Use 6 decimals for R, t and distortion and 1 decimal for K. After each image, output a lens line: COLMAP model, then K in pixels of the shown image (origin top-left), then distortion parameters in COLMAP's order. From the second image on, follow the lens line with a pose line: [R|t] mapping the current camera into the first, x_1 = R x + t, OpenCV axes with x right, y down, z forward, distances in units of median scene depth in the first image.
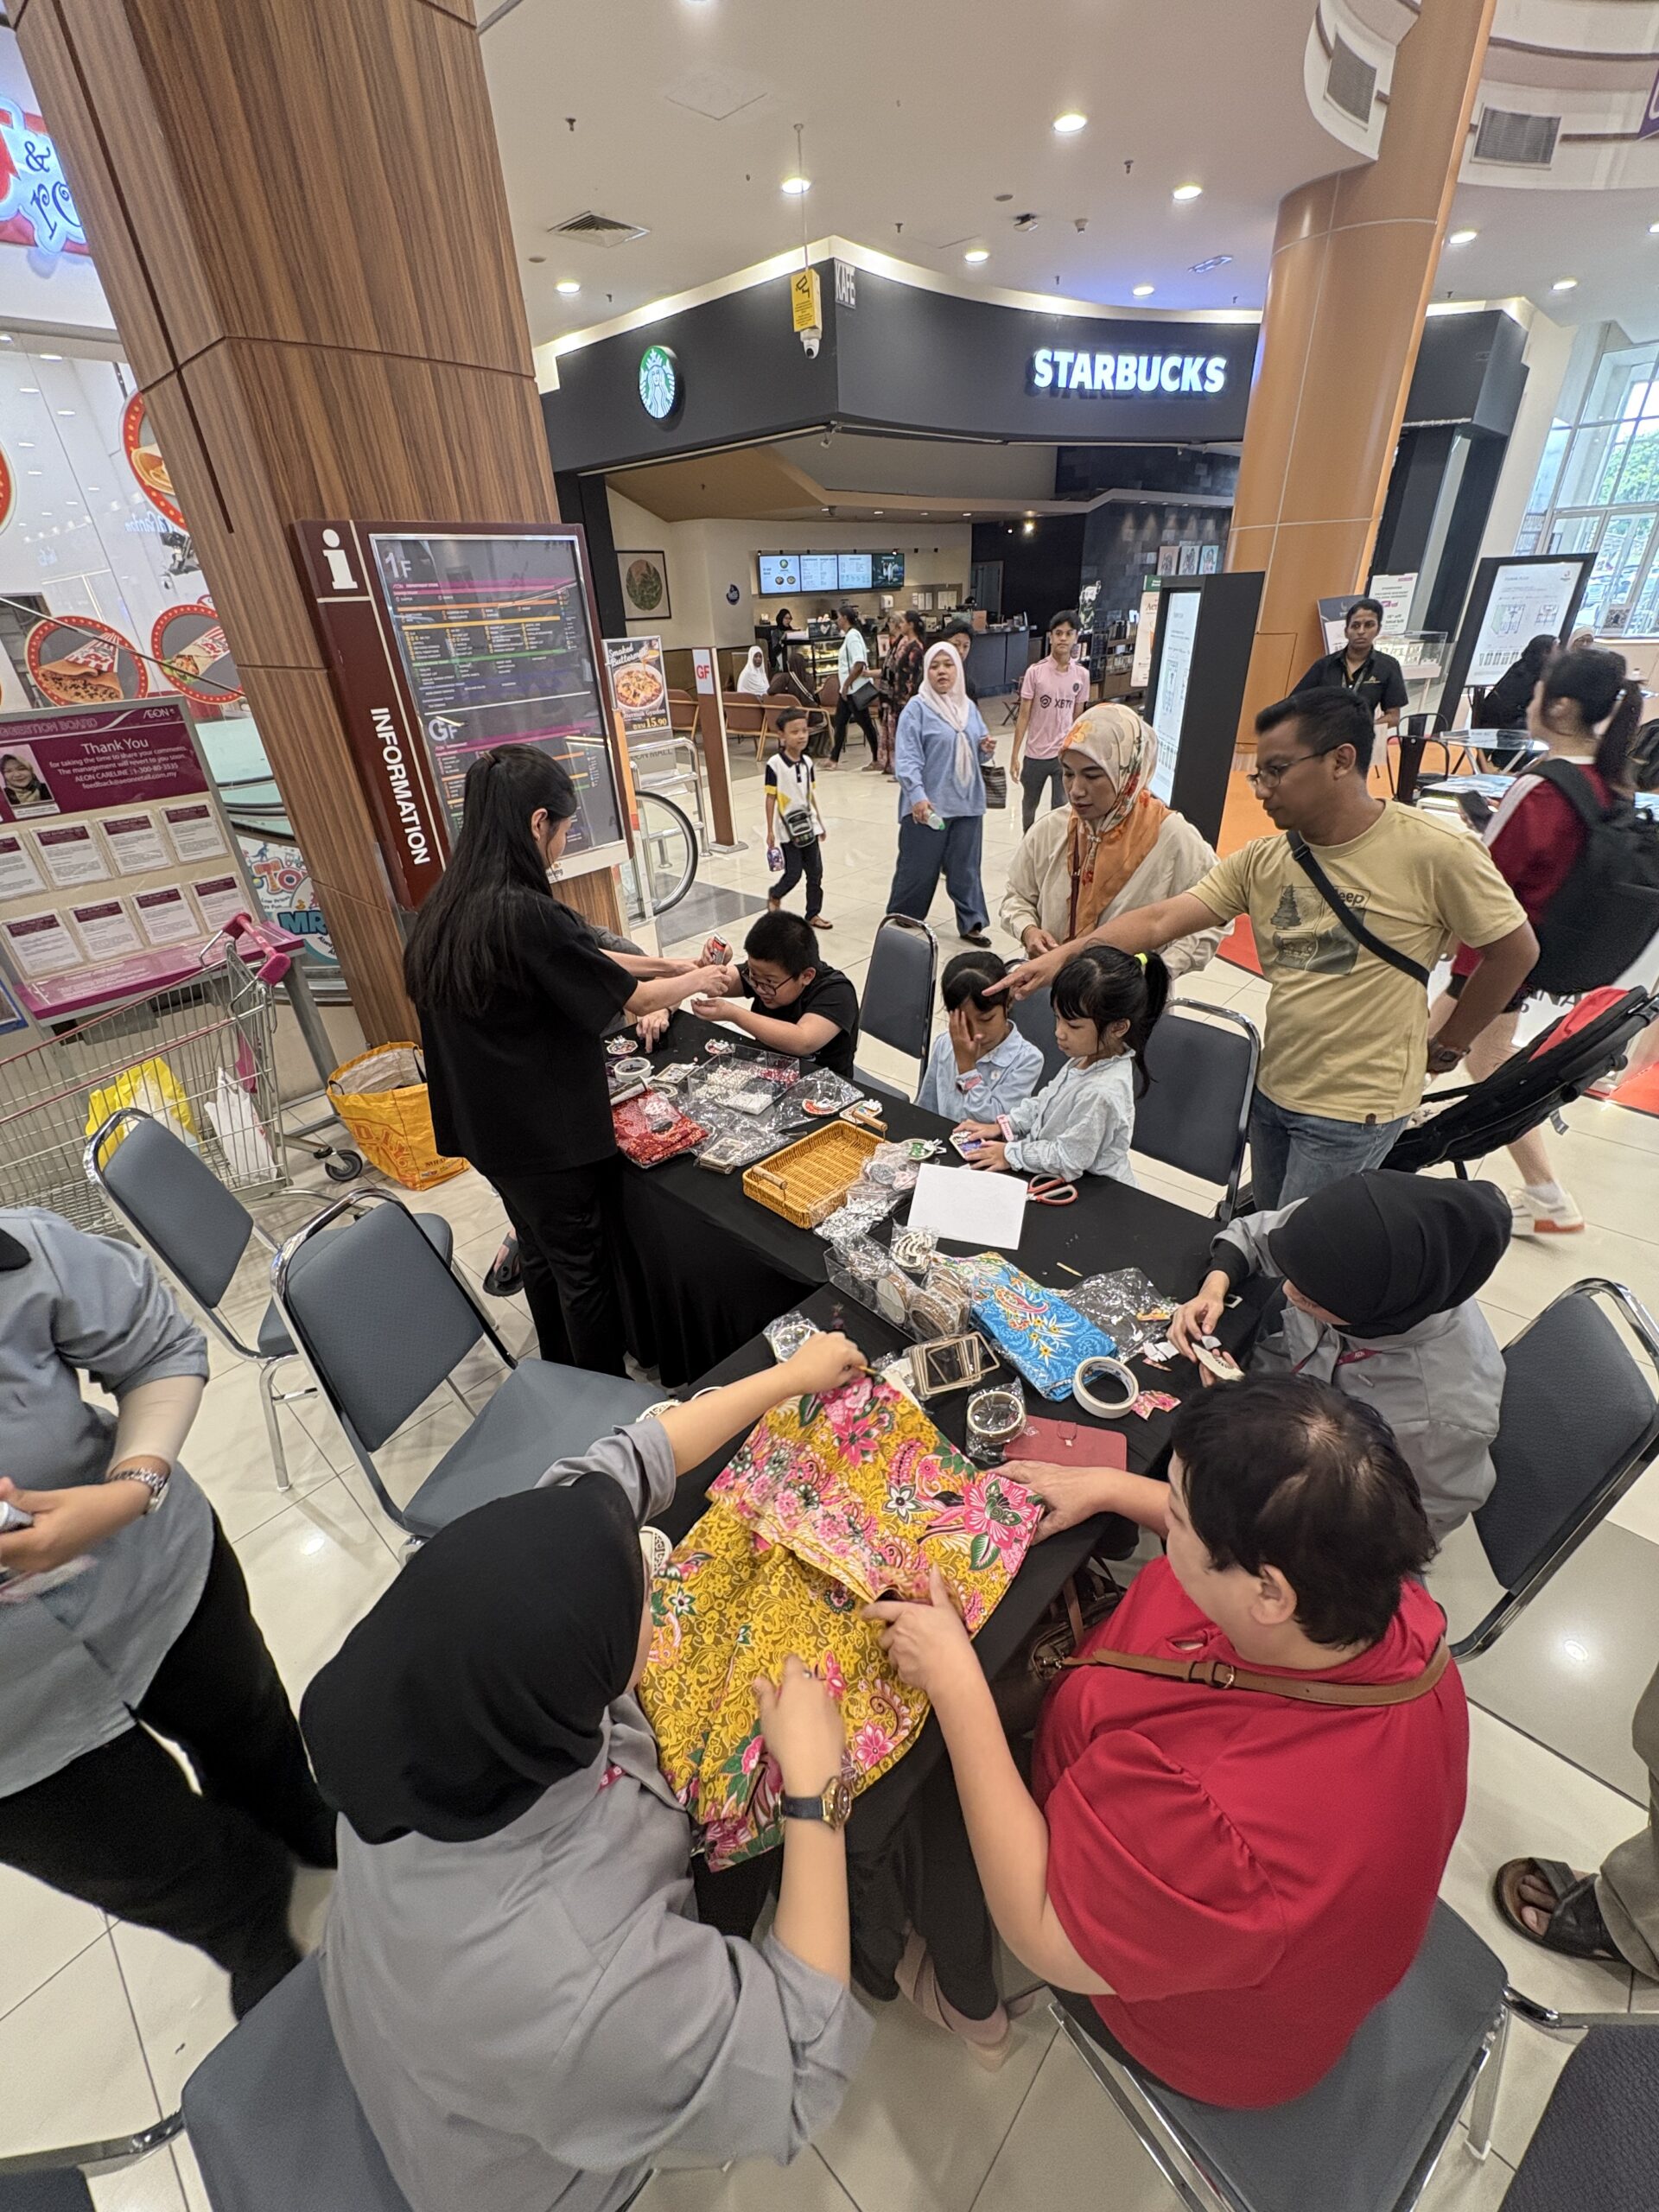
lens RADIAL K [[874.9, 0, 830.6], [0, 874.9, 1107.8], [0, 0, 1]] dist [0.000601, -0.000307]
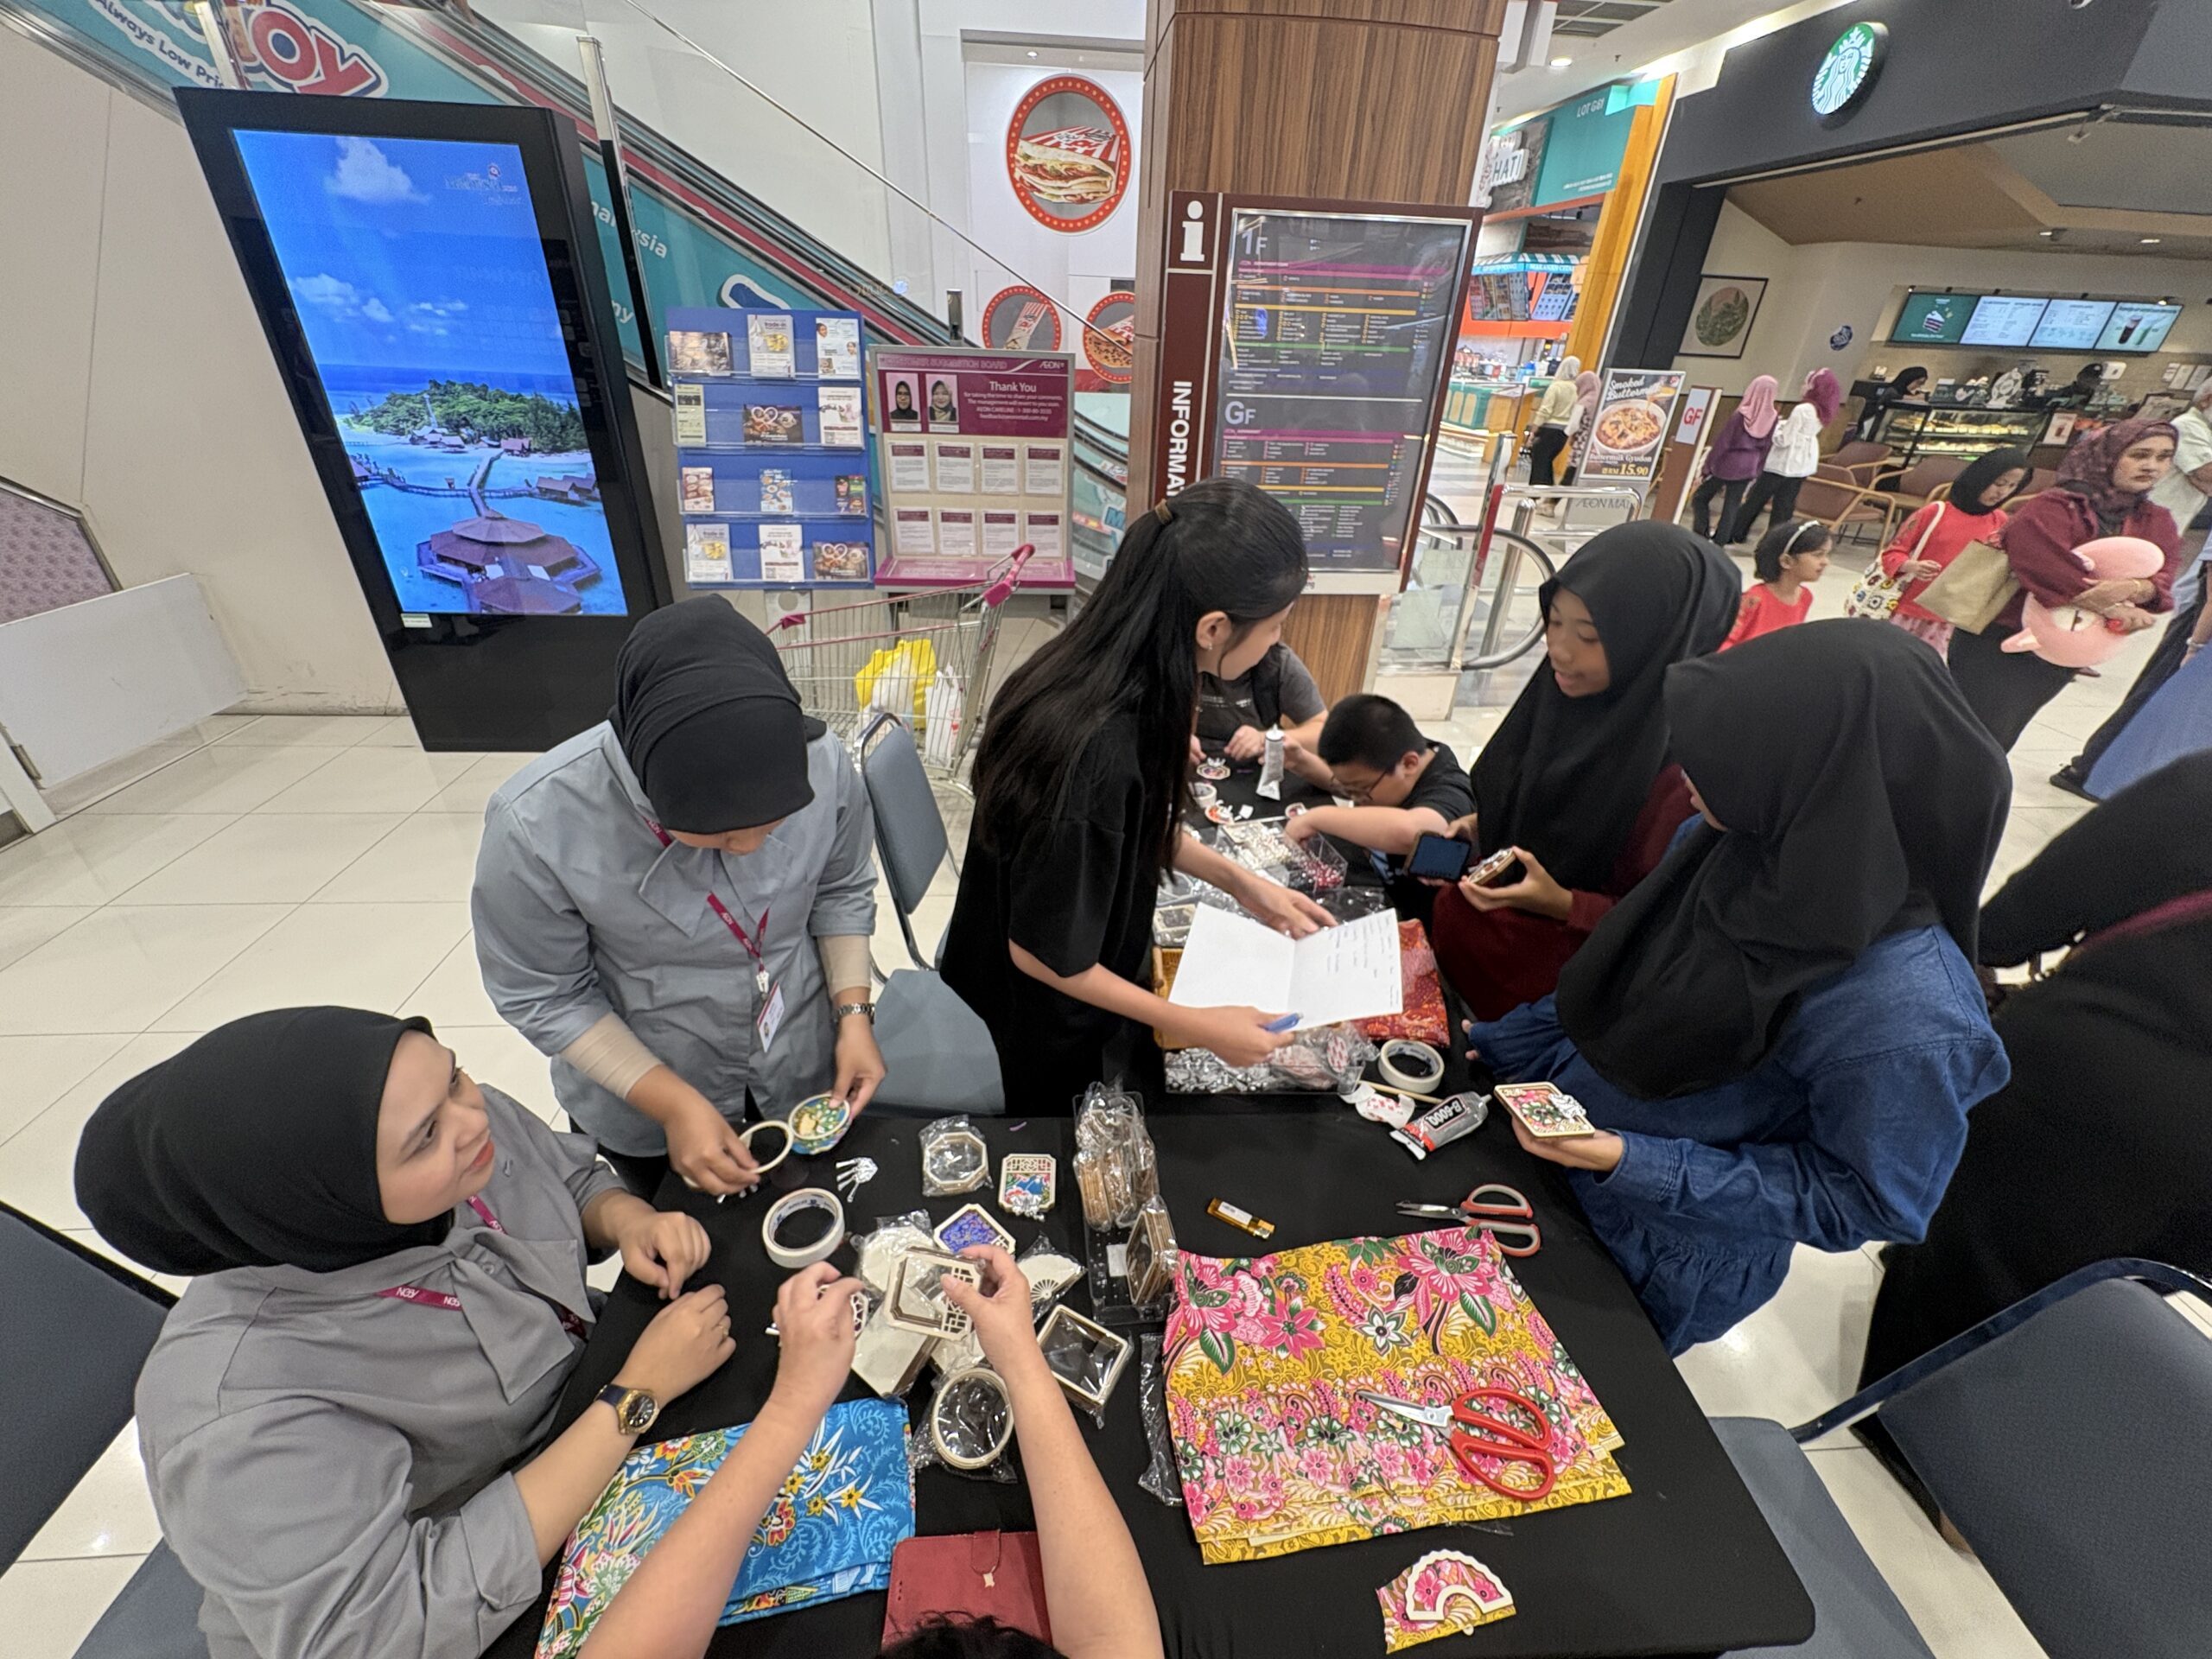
lens RADIAL K [[874.9, 0, 1112.3], [0, 874.9, 830.7], [0, 0, 1]] dist [0.000601, -0.000307]
pose [[0.720252, 0.409727, -0.559786, 0.190276], [-0.409410, 0.902487, 0.133792, -0.081141], [0.560018, 0.132818, 0.817765, 0.177328]]
